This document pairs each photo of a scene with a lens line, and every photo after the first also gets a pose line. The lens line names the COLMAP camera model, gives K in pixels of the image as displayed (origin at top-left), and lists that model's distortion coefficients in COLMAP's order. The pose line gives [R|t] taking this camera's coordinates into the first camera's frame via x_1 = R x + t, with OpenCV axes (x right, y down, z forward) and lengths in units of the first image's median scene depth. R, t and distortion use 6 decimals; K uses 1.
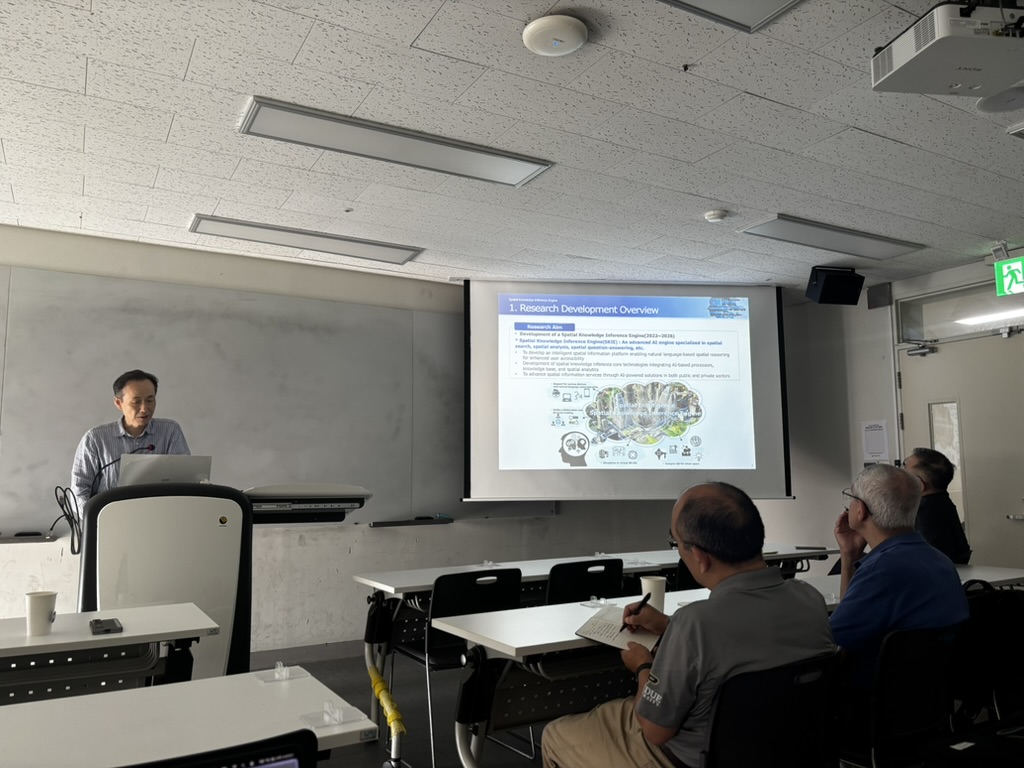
lens RADIAL K [[780.2, 0, 513.6], [0, 780.2, 384.5], [0, 0, 1]] dist [0.059539, 0.001107]
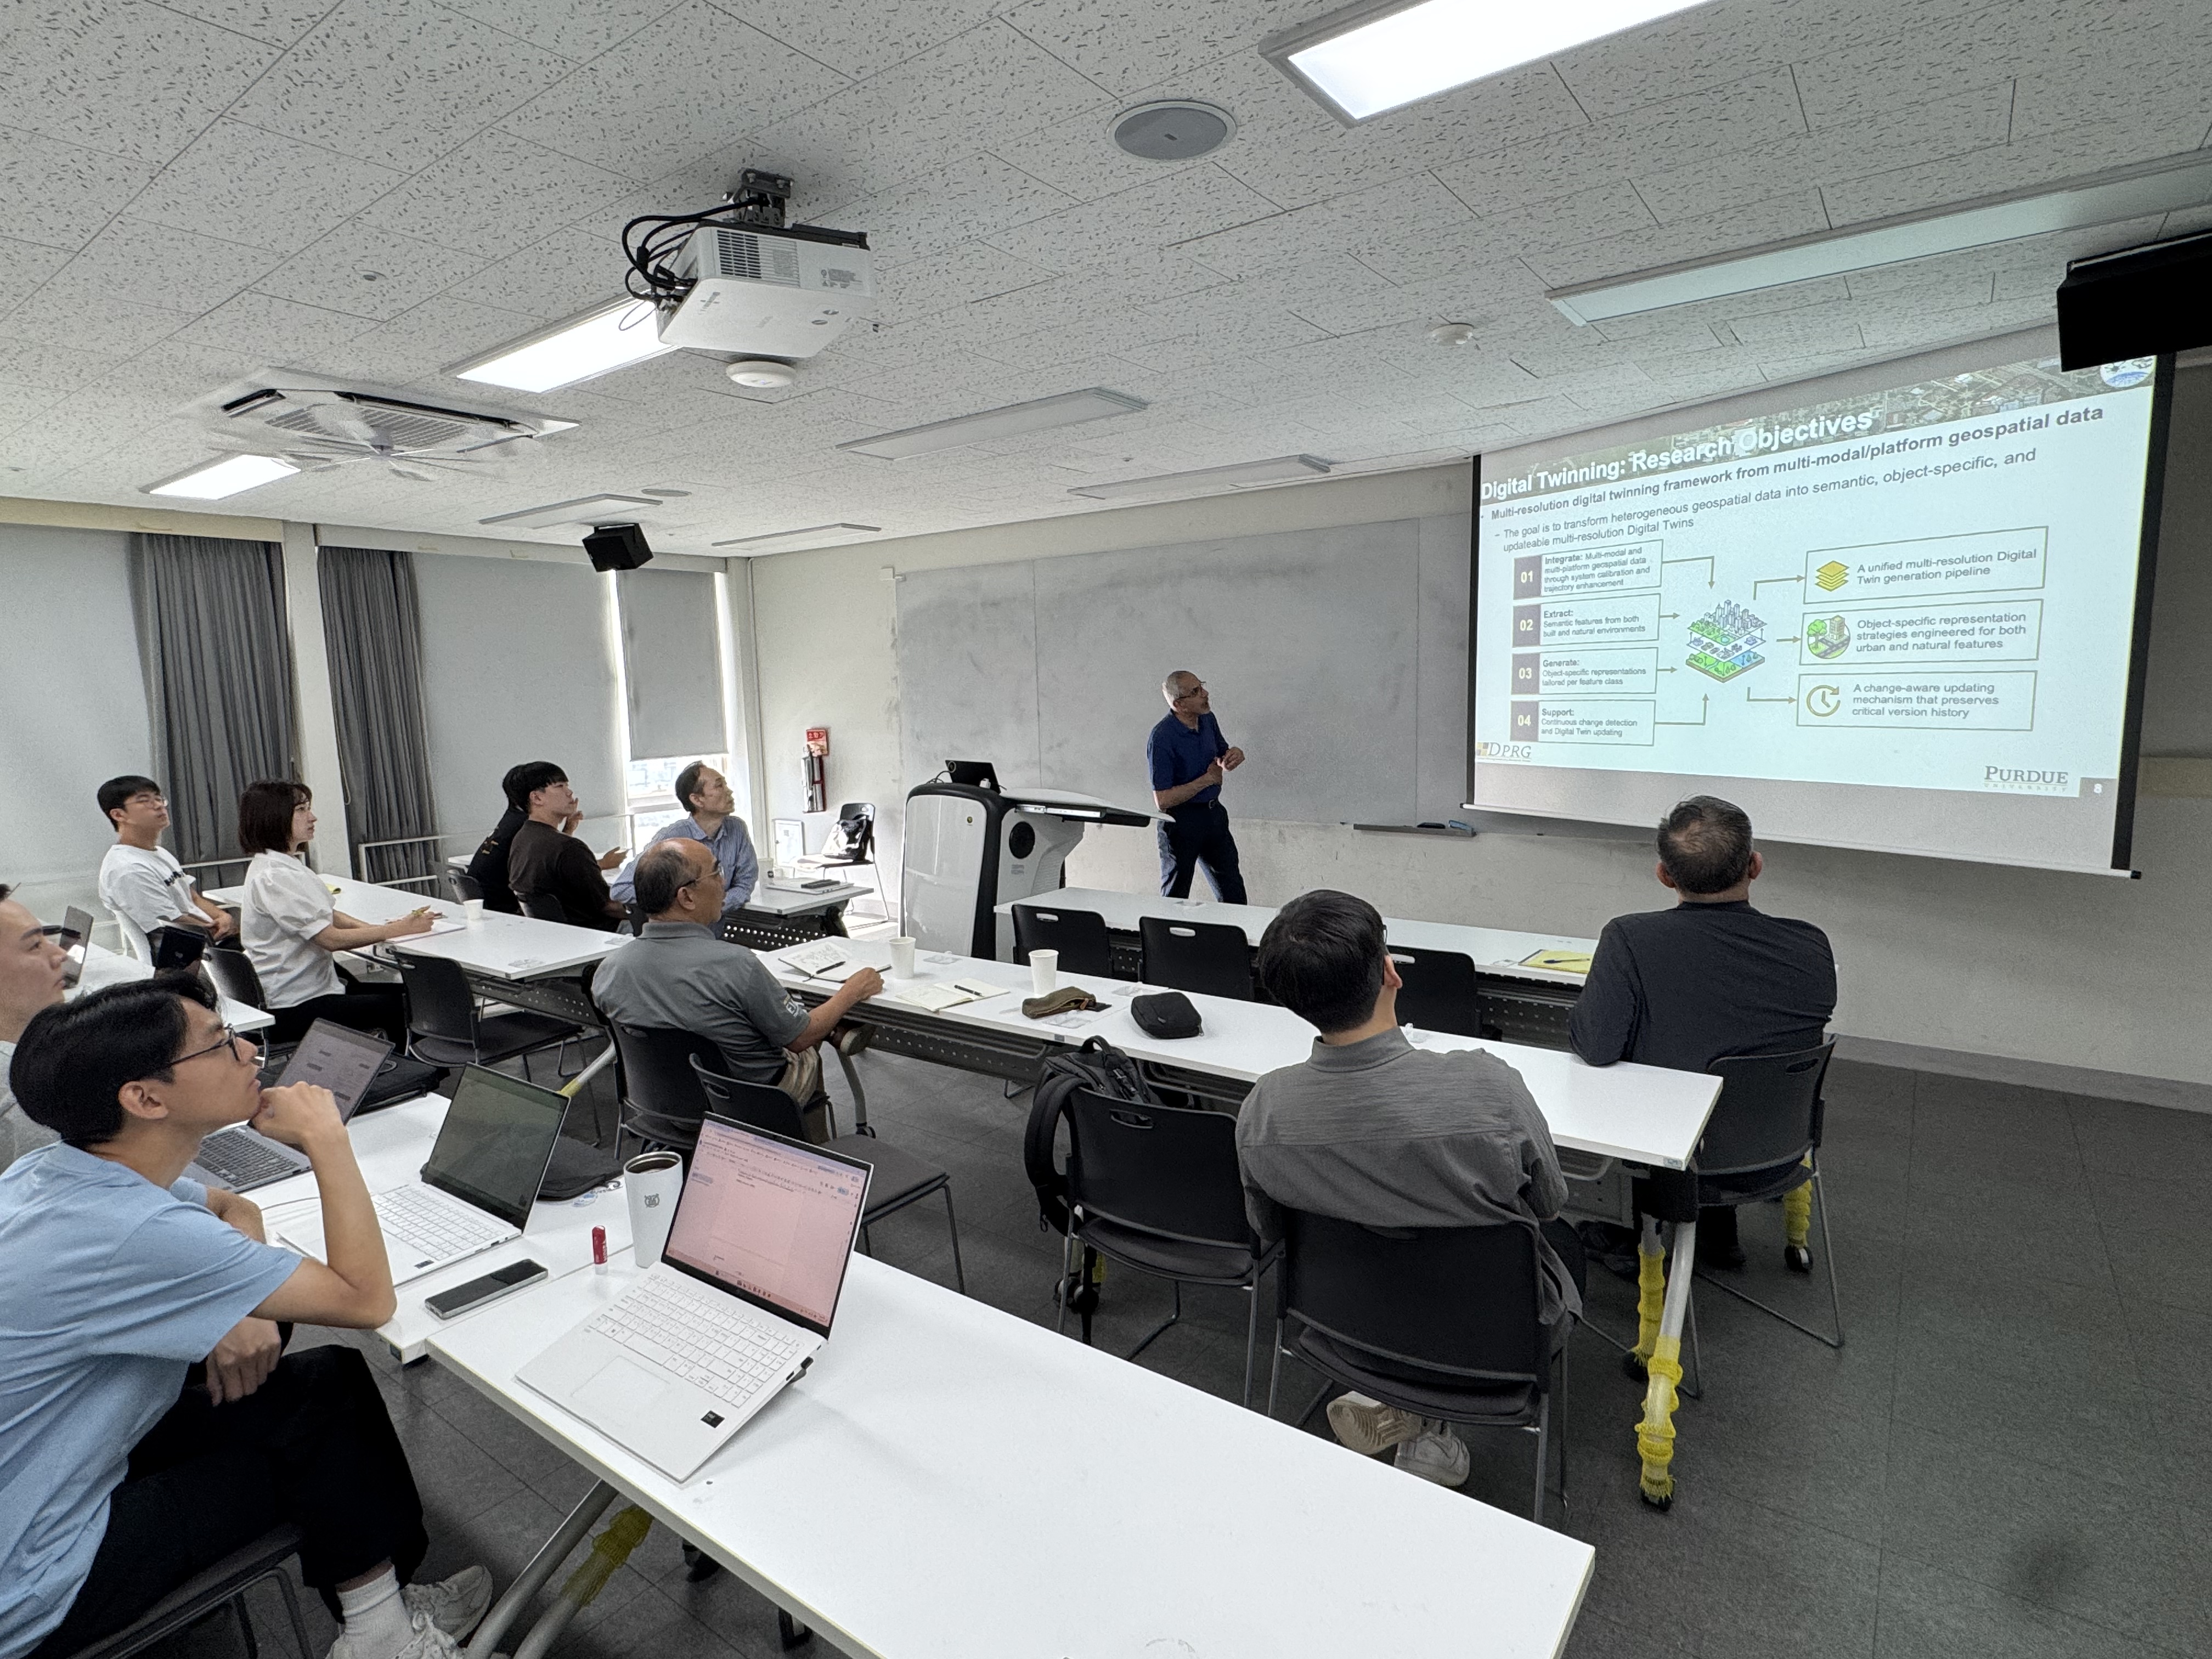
lens RADIAL K [[1141.2, 0, 1109.9], [0, 1141.2, 834.4], [0, 0, 1]] dist [-0.001100, -0.000033]
pose [[0.402902, 0.117866, -0.907622, 0.702014], [0.125559, 0.975179, 0.182376, -0.044439], [0.906590, -0.187440, 0.378102, 0.350060]]
